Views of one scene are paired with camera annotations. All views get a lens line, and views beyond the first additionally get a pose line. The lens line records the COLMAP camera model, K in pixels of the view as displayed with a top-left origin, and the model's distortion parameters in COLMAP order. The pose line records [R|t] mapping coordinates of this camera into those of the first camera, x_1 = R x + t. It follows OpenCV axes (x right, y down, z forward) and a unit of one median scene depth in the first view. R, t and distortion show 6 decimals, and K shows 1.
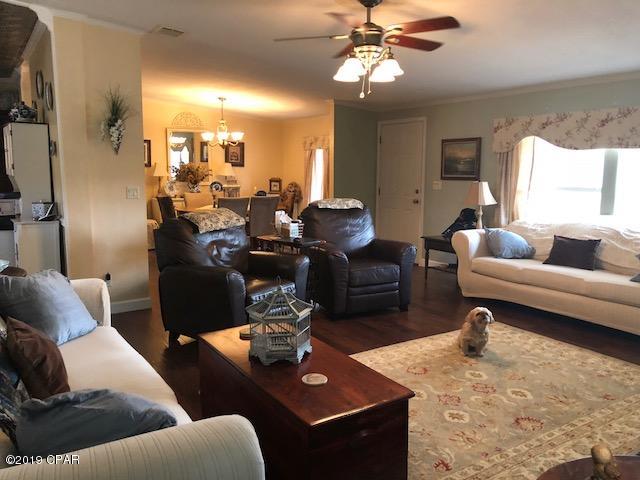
lens RADIAL K [[518.9, 0, 320.0], [0, 518.9, 240.0], [0, 0, 1]] dist [0.006126, -0.000688]
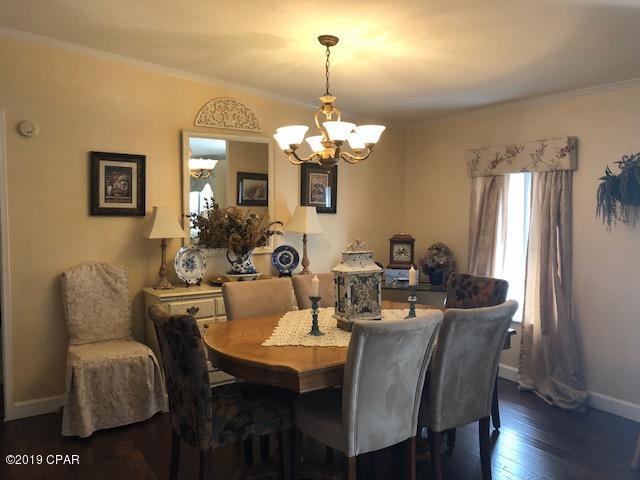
lens RADIAL K [[518.9, 0, 320.0], [0, 518.9, 240.0], [0, 0, 1]] dist [0.006126, -0.000688]
pose [[0.999653, -0.007583, -0.025207, -0.150708], [0.005450, 0.996480, -0.083649, -0.075244], [0.025752, 0.083483, 0.996176, 0.514105]]
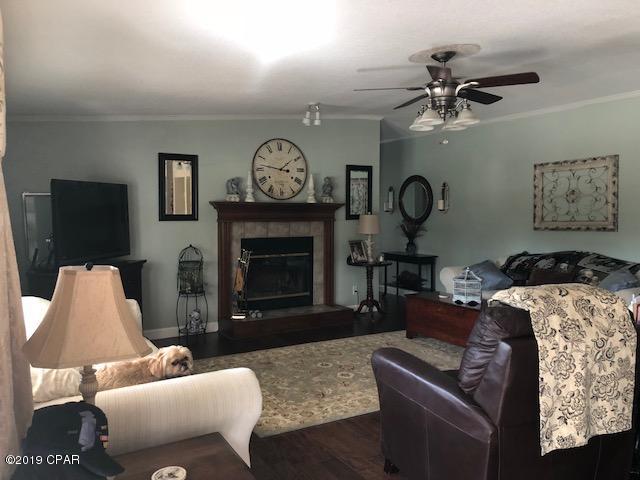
lens RADIAL K [[518.9, 0, 320.0], [0, 518.9, 240.0], [0, 0, 1]] dist [0.006126, -0.000688]
pose [[-0.999645, 0.000157, 0.026658, 0.338301], [0.005242, 0.981614, 0.190806, -0.306160], [-0.026138, 0.190878, -0.981266, 2.228229]]
